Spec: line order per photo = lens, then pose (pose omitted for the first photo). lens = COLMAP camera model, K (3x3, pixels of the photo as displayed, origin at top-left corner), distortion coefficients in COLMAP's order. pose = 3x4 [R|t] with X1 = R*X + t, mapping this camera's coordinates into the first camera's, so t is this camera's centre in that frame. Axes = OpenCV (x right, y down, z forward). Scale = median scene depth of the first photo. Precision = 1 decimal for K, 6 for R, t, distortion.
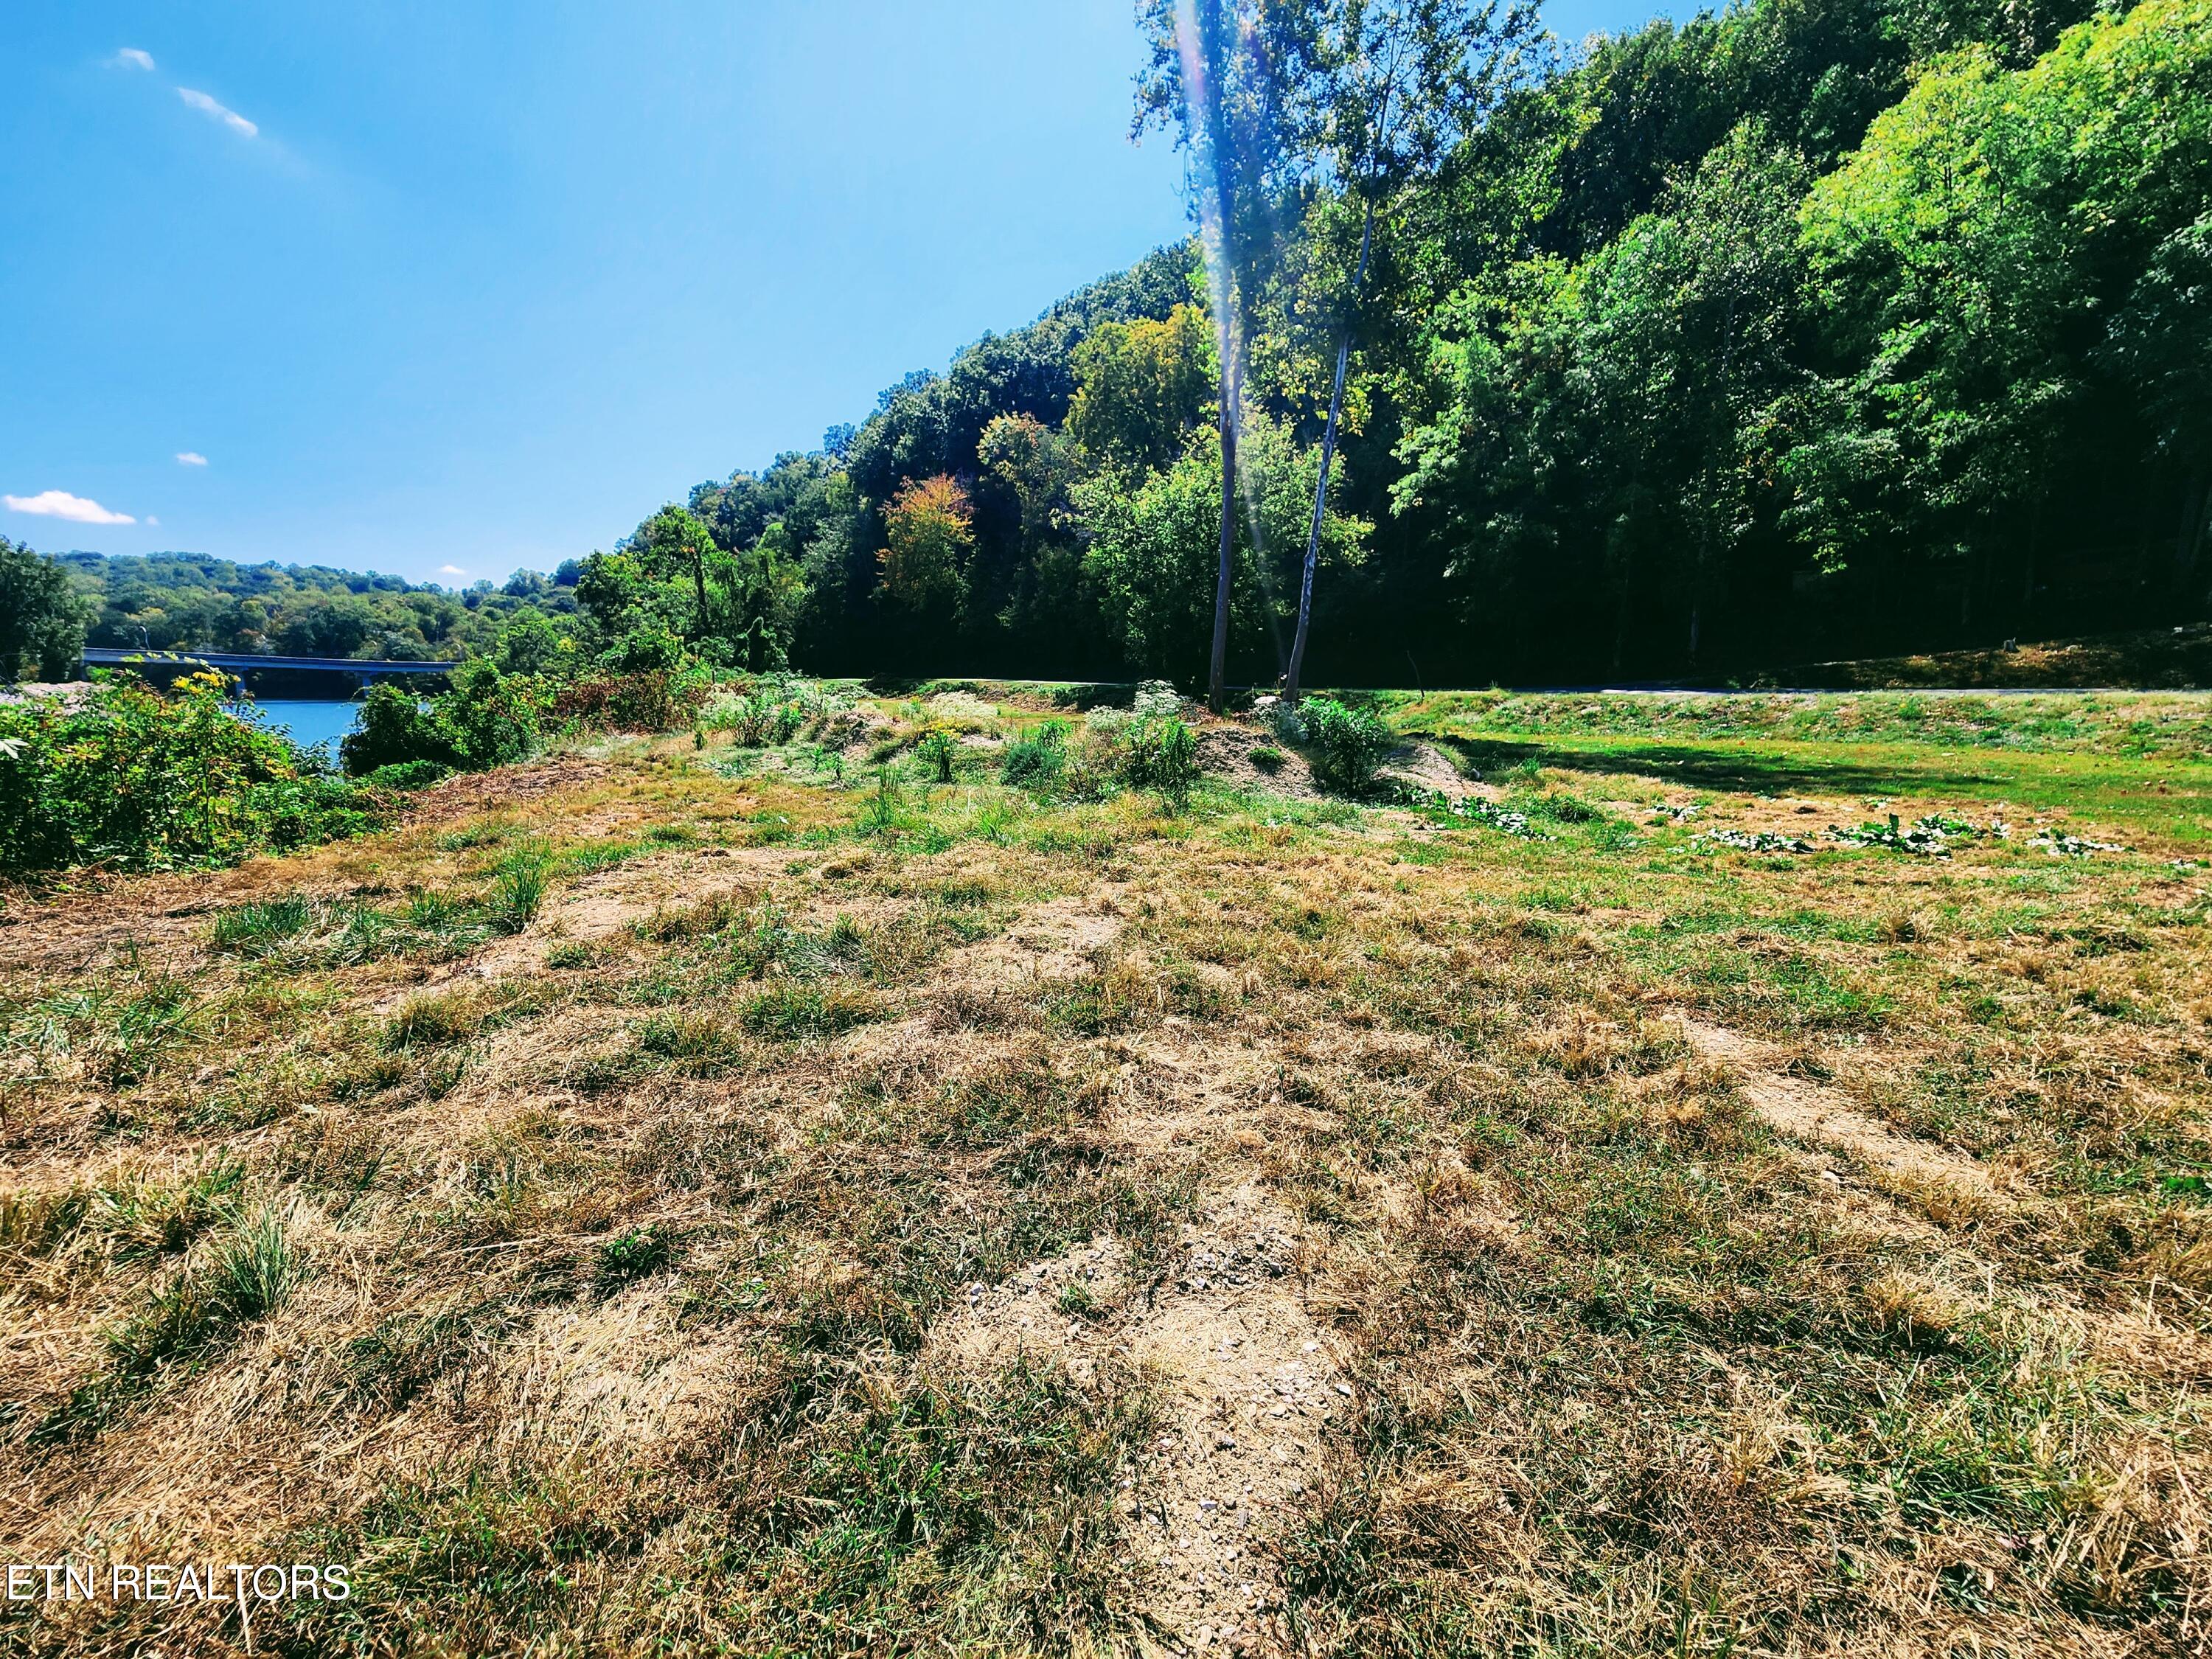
lens RADIAL K [[911.8, 0, 1111.5], [0, 911.8, 820.3], [0, 0, 1]] dist [-0.003143, 0.007038]
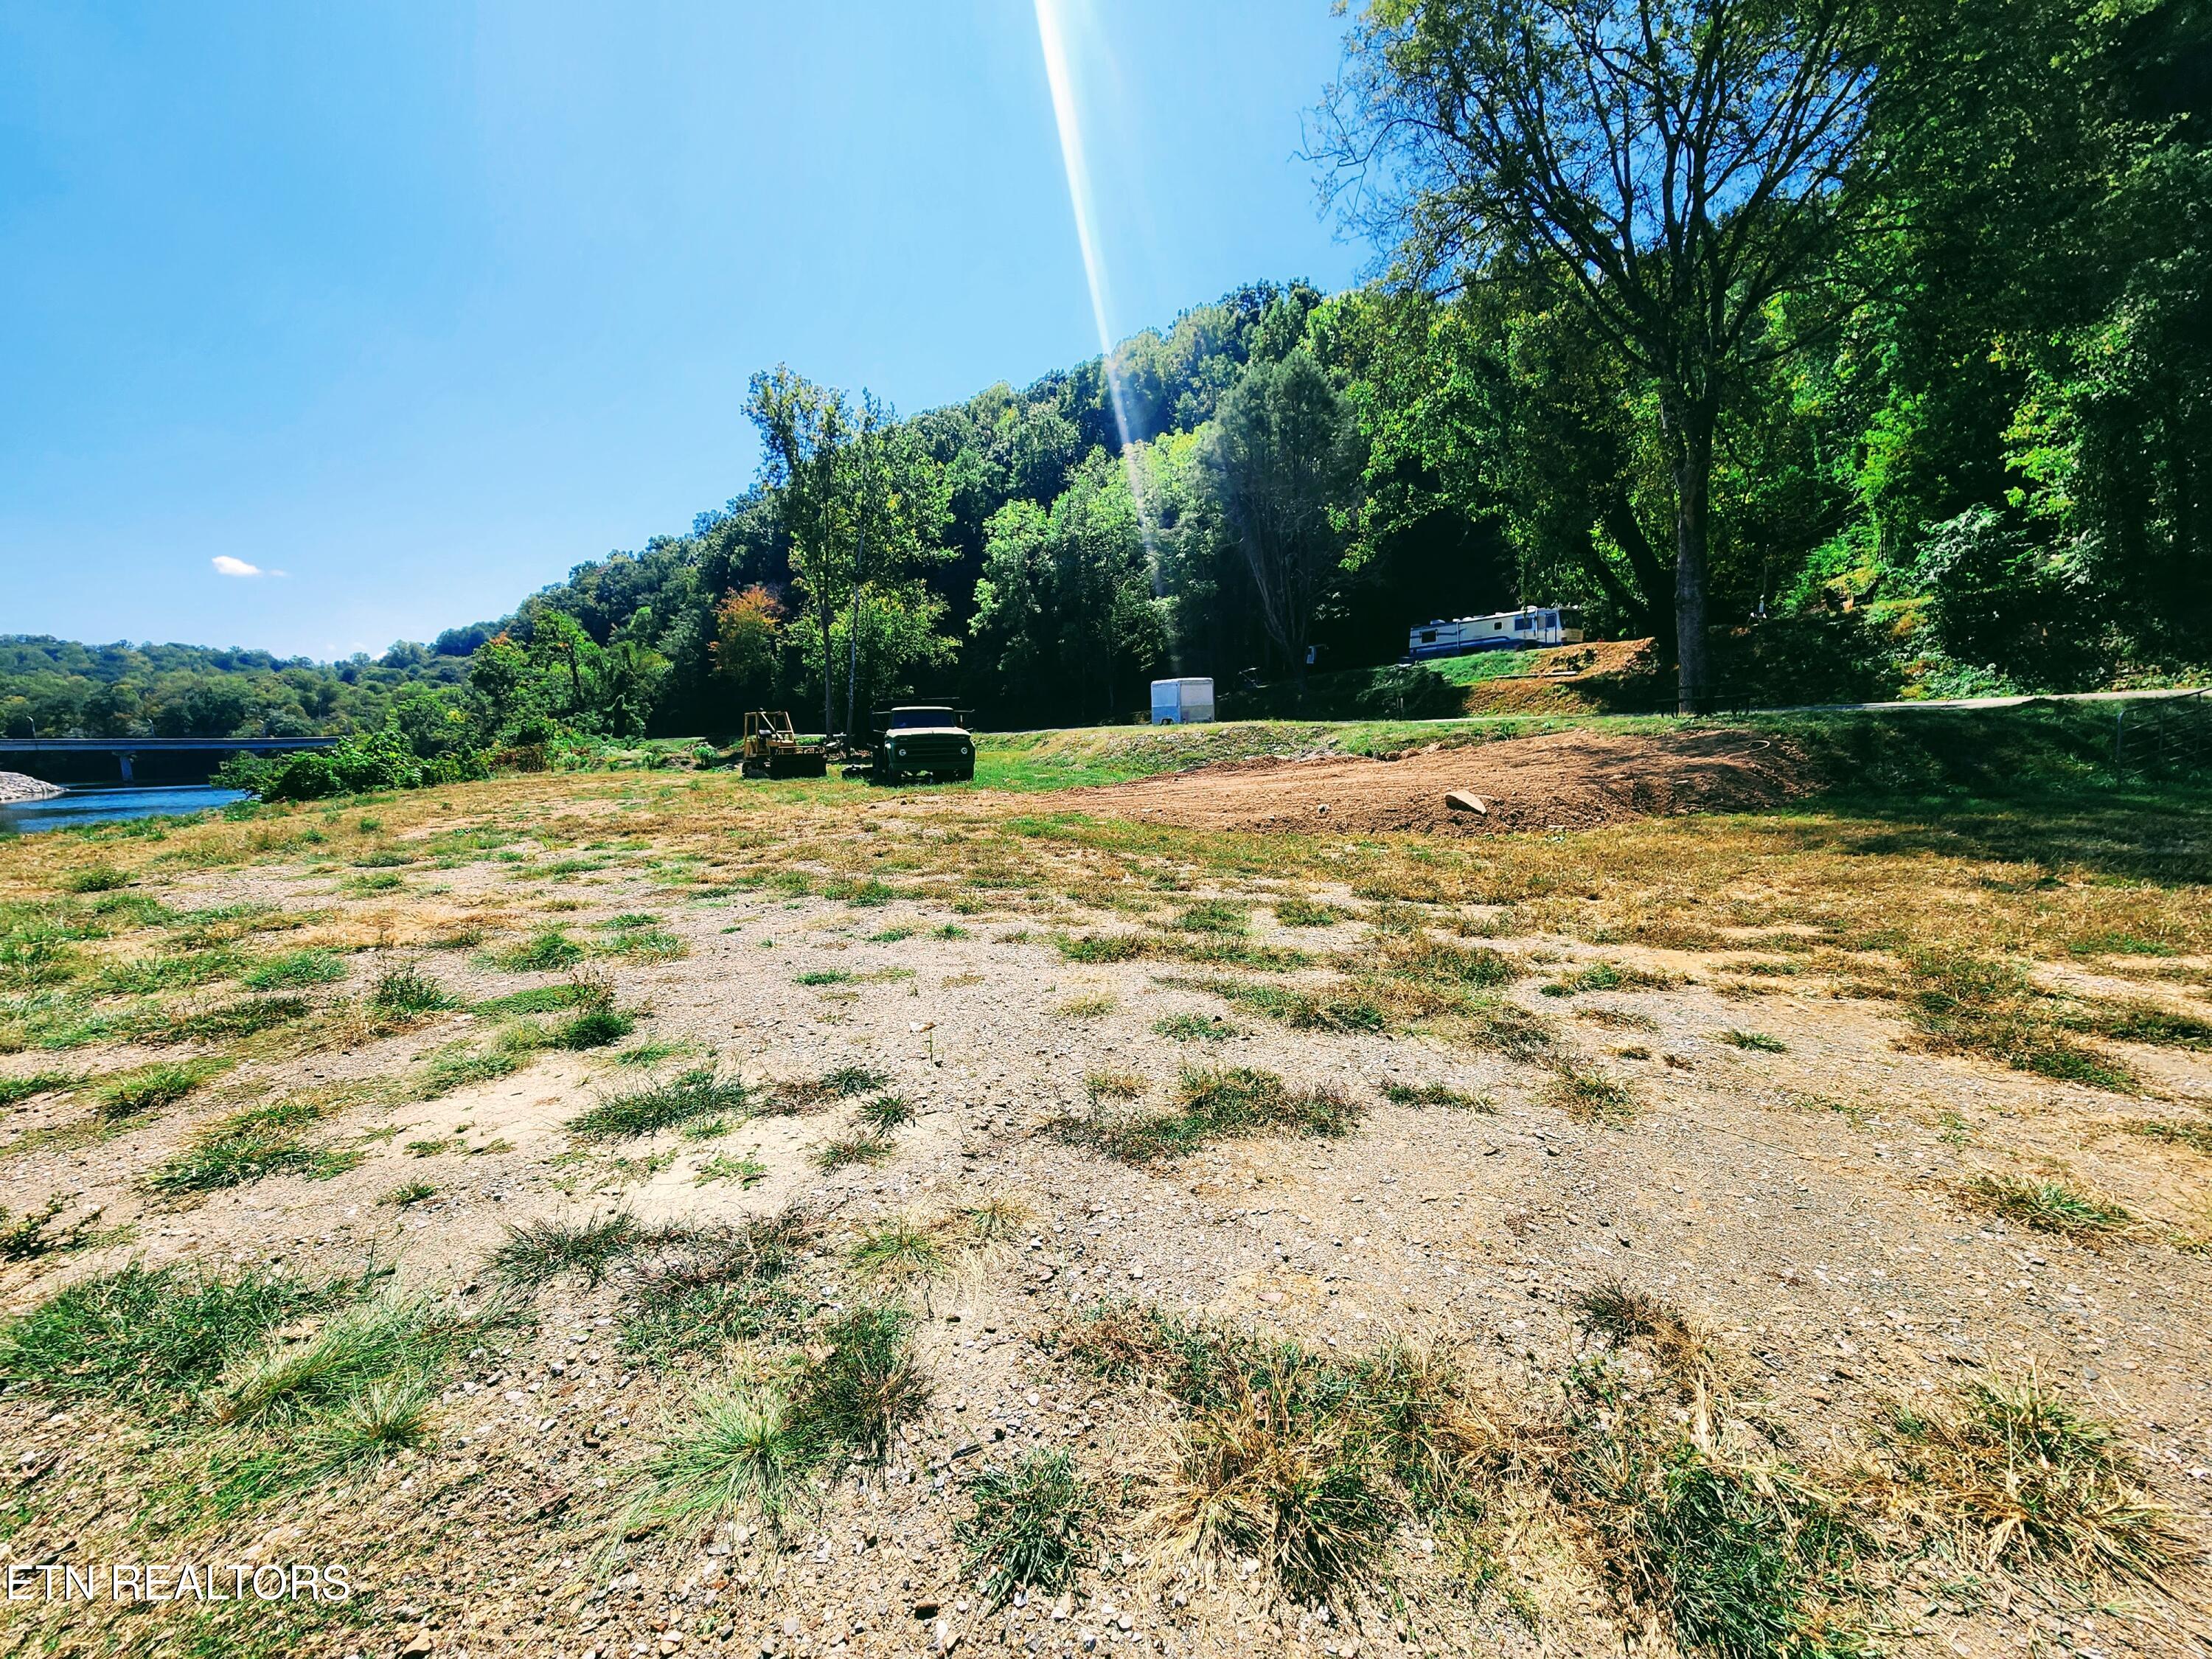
lens RADIAL K [[911.8, 0, 1111.5], [0, 911.8, 820.3], [0, 0, 1]] dist [-0.003143, 0.007038]
pose [[0.994452, -0.053953, 0.090306, 0.082106], [0.057803, 0.997503, -0.040575, 0.022720], [-0.087892, 0.045569, 0.995087, -0.158080]]
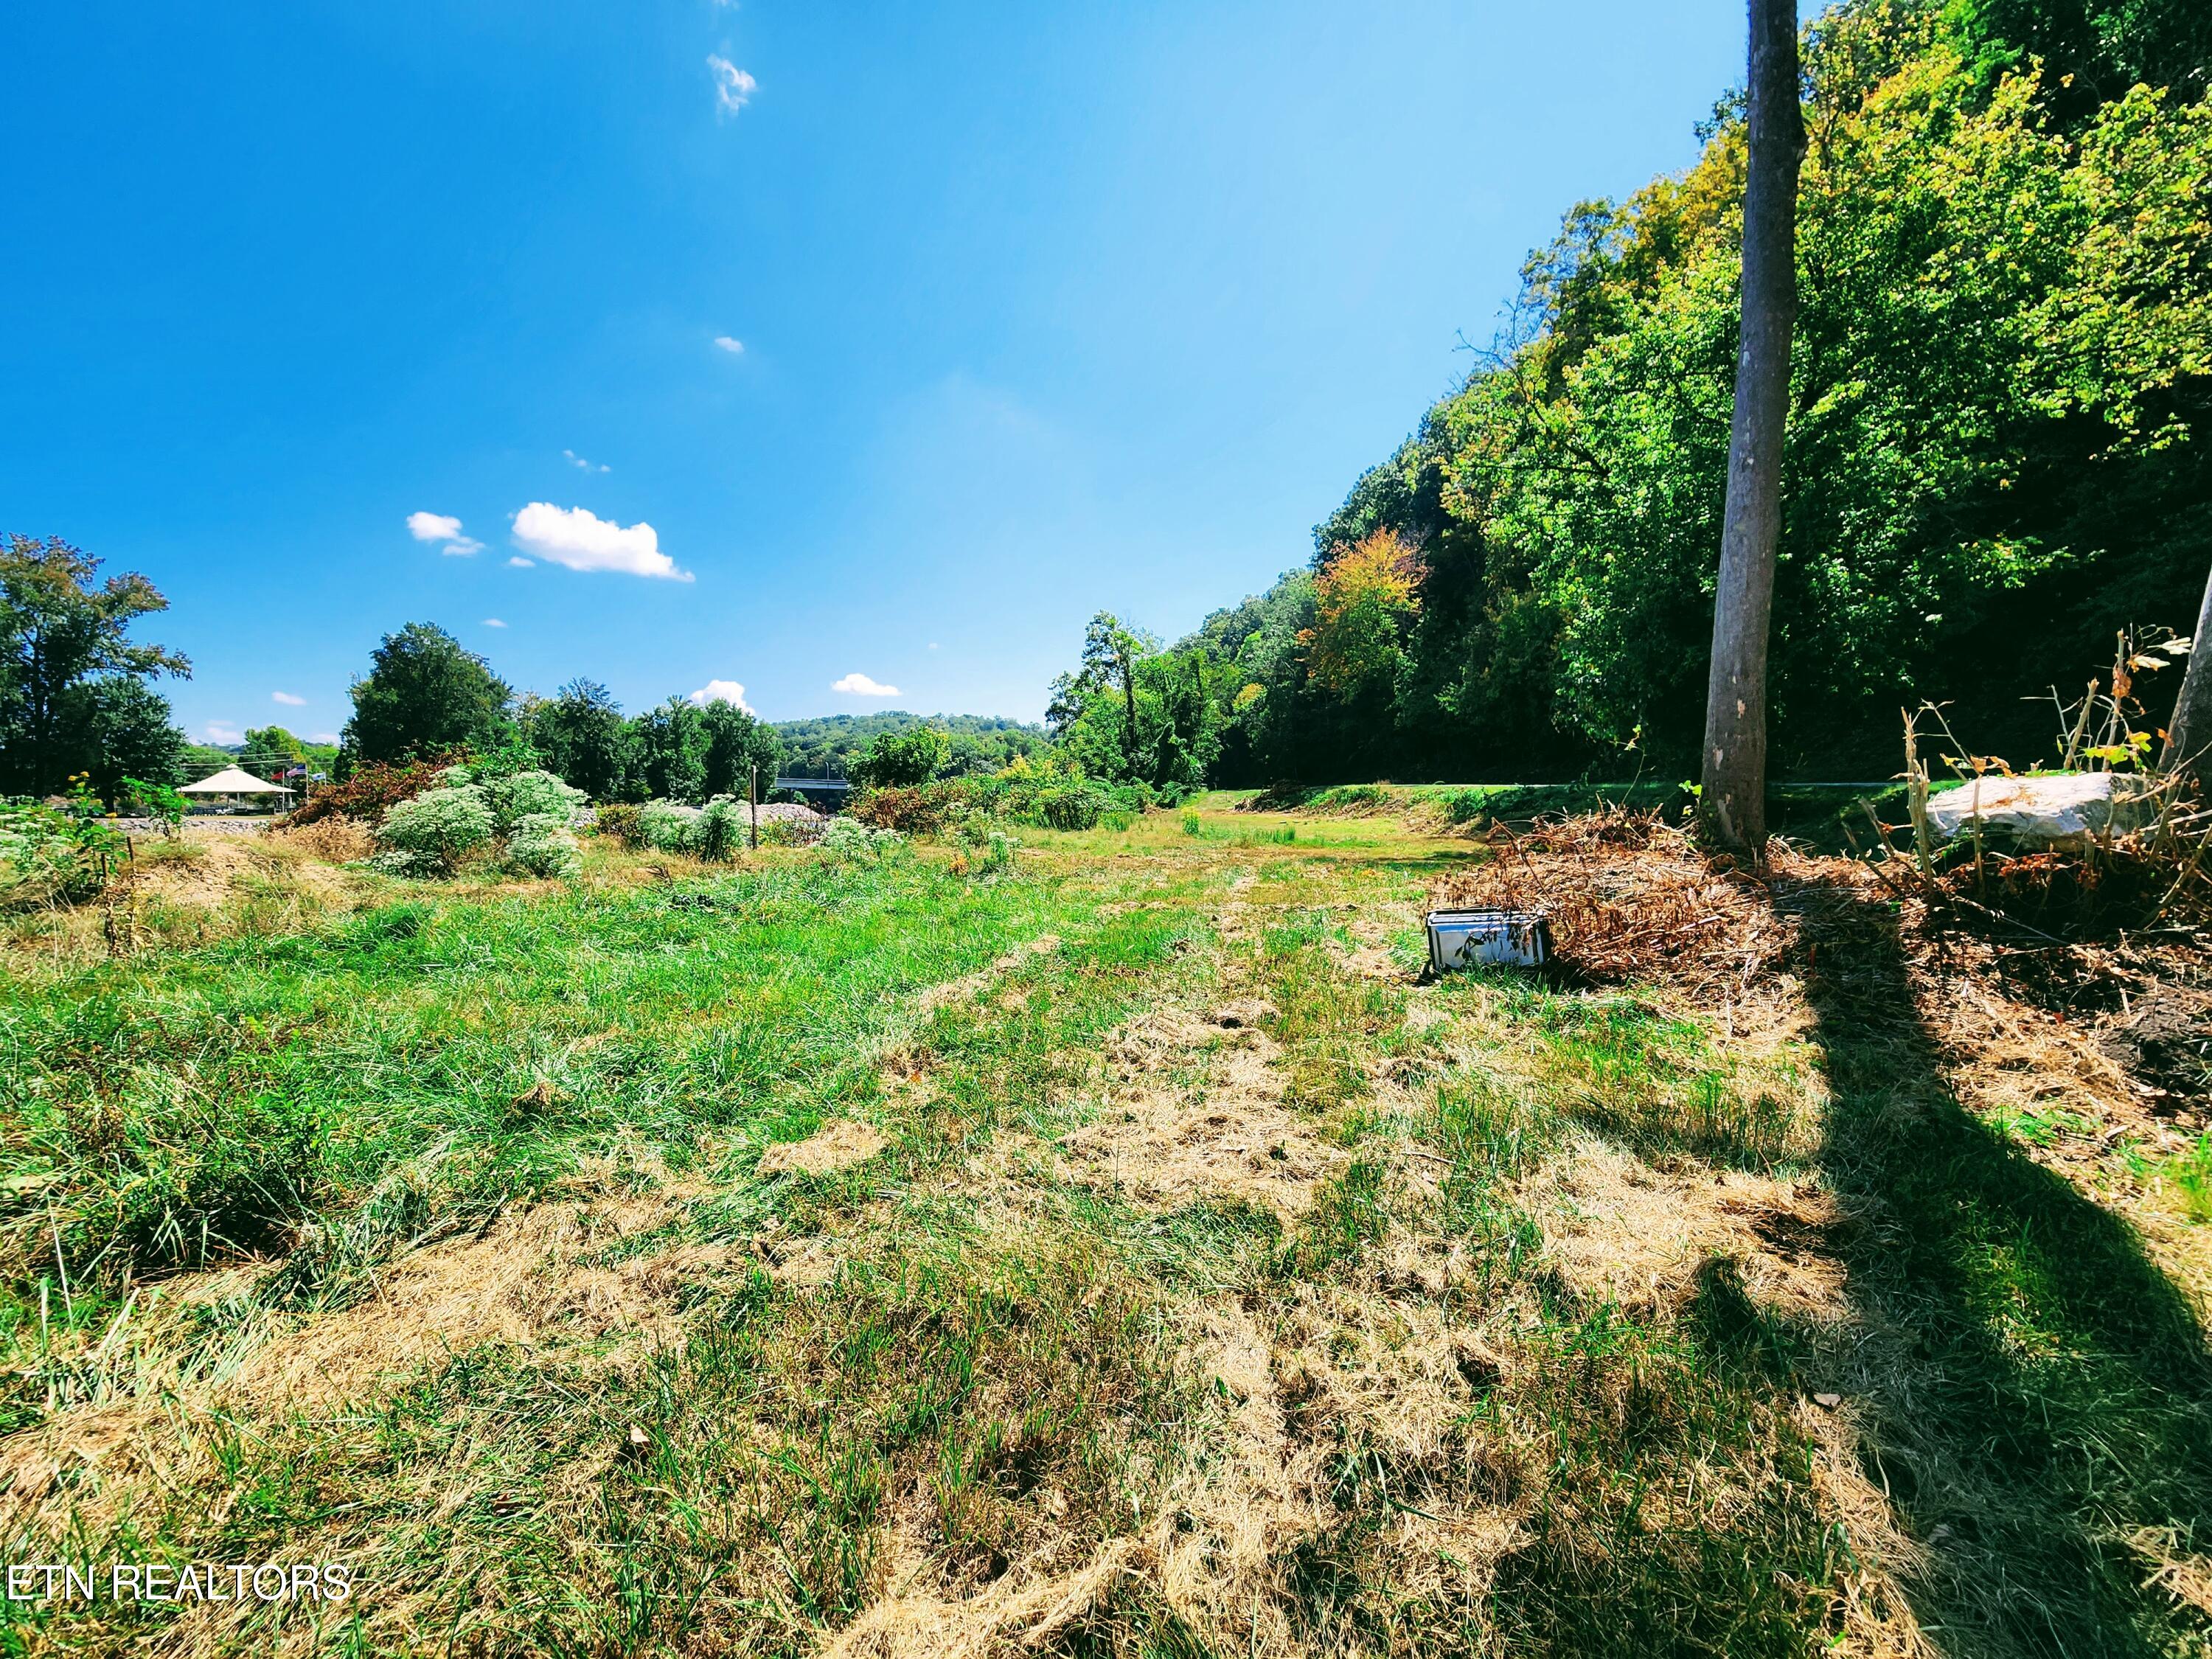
lens RADIAL K [[911.8, 0, 1111.5], [0, 911.8, 820.3], [0, 0, 1]] dist [-0.003143, 0.007038]
pose [[0.846672, 0.000922, -0.532114, 0.013195], [-0.067123, 0.992196, -0.105084, -0.013174], [0.527864, 0.124689, 0.840126, 0.097399]]
